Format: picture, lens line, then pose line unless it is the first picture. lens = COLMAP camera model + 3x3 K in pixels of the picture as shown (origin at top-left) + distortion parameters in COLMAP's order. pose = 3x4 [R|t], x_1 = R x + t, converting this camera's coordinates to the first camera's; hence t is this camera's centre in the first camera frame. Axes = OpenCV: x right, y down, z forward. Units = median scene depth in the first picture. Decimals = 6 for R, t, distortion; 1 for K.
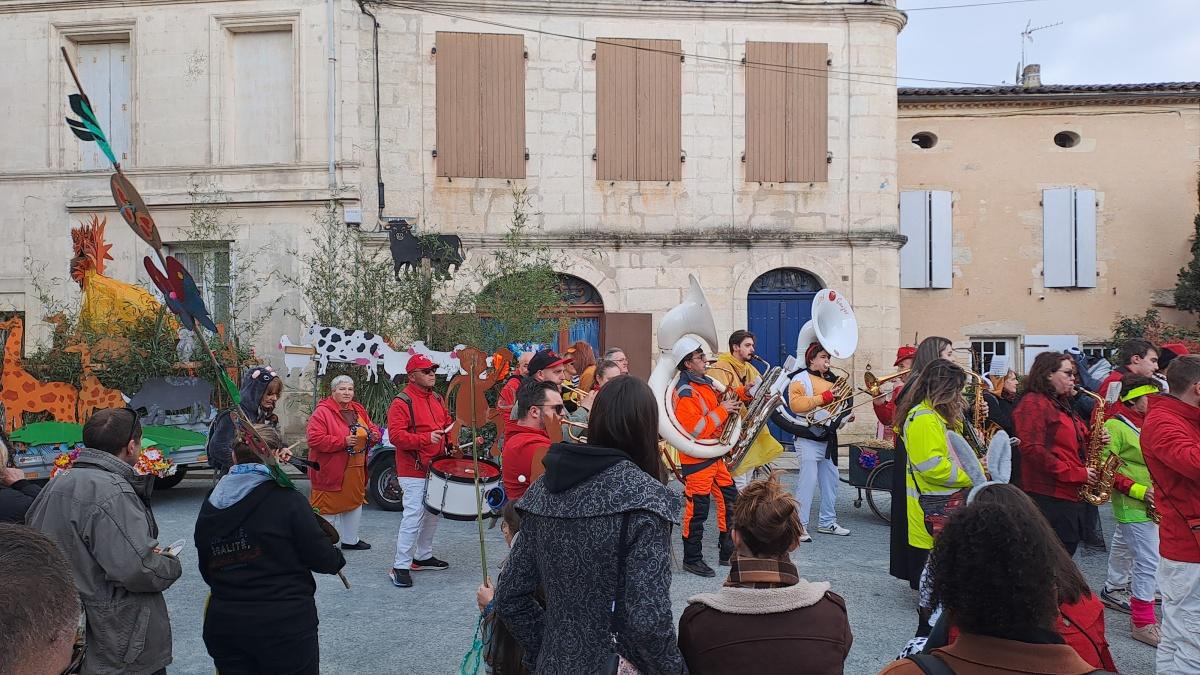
lens RADIAL K [[883.6, 0, 624.1], [0, 883.6, 335.1], [0, 0, 1]] dist [0.060841, -0.026950]
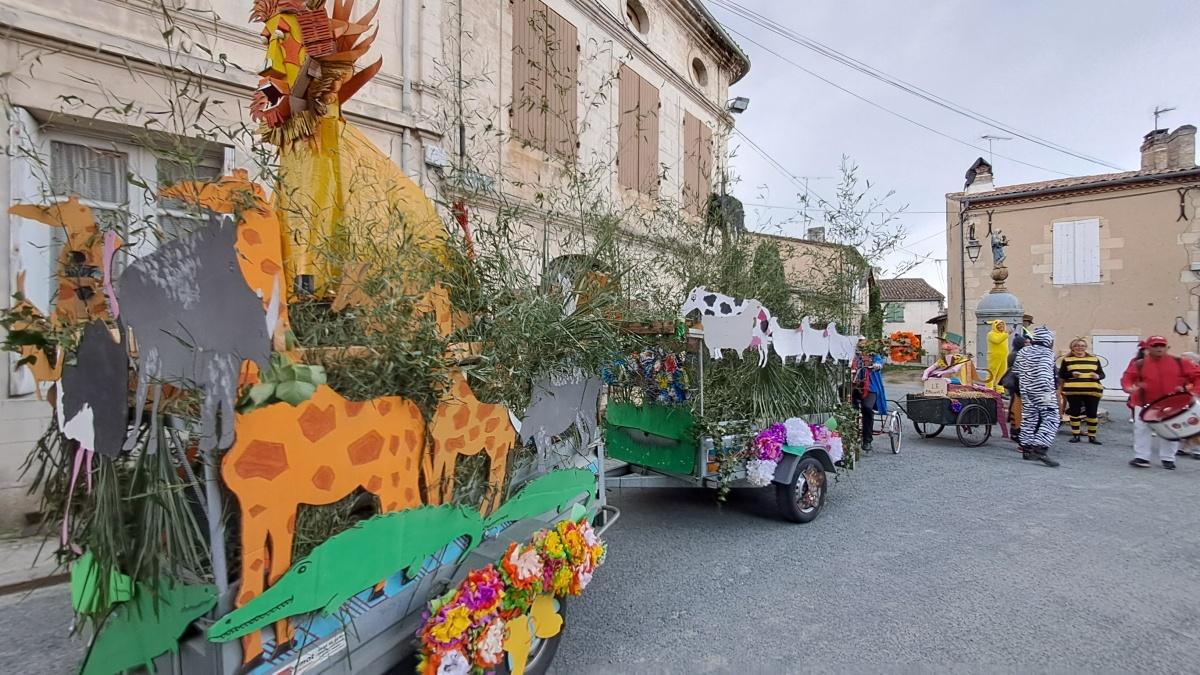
lens RADIAL K [[484.6, 0, 583.3], [0, 484.6, 332.2], [0, 0, 1]] dist [0.000638, -0.000124]
pose [[0.693342, 0.015151, 0.720450, -0.661218], [-0.021980, 0.999758, 0.000127, 0.024470], [-0.720274, -0.015923, 0.693507, 0.767431]]
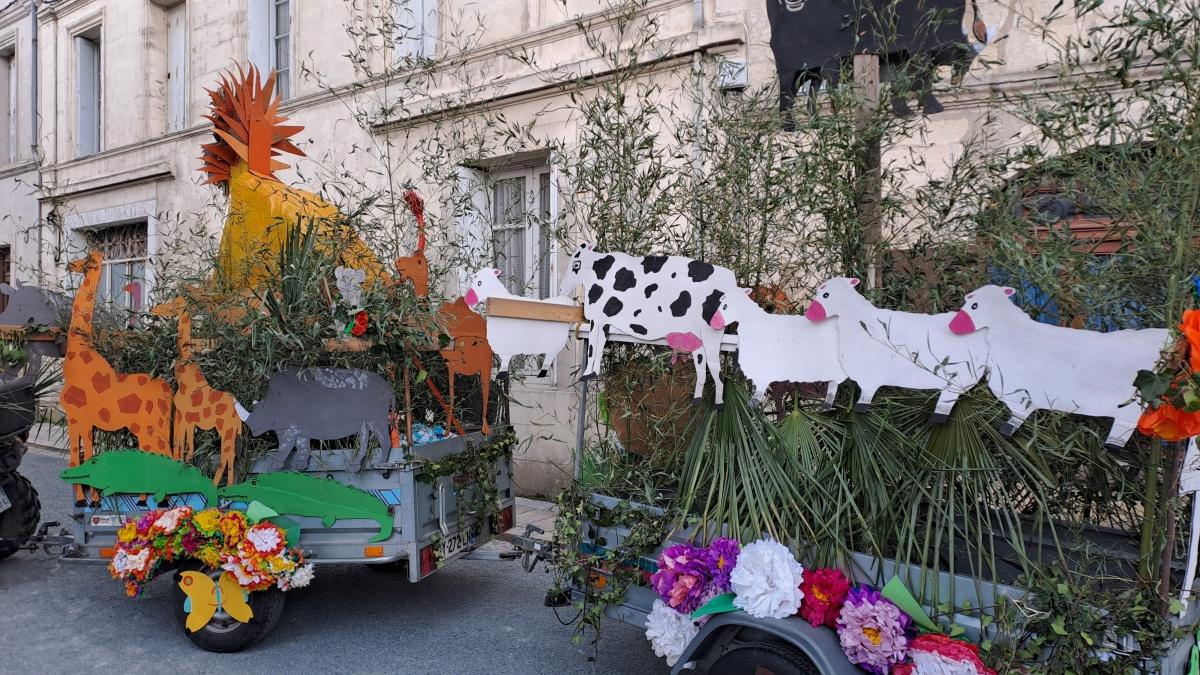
lens RADIAL K [[883.6, 0, 624.1], [0, 883.6, 335.1], [0, 0, 1]] dist [0.060841, -0.026950]
pose [[0.882354, 0.008818, -0.470504, -0.139399], [-0.005695, 0.999951, 0.008062, 0.022893], [0.470553, -0.004434, 0.882361, 0.634814]]
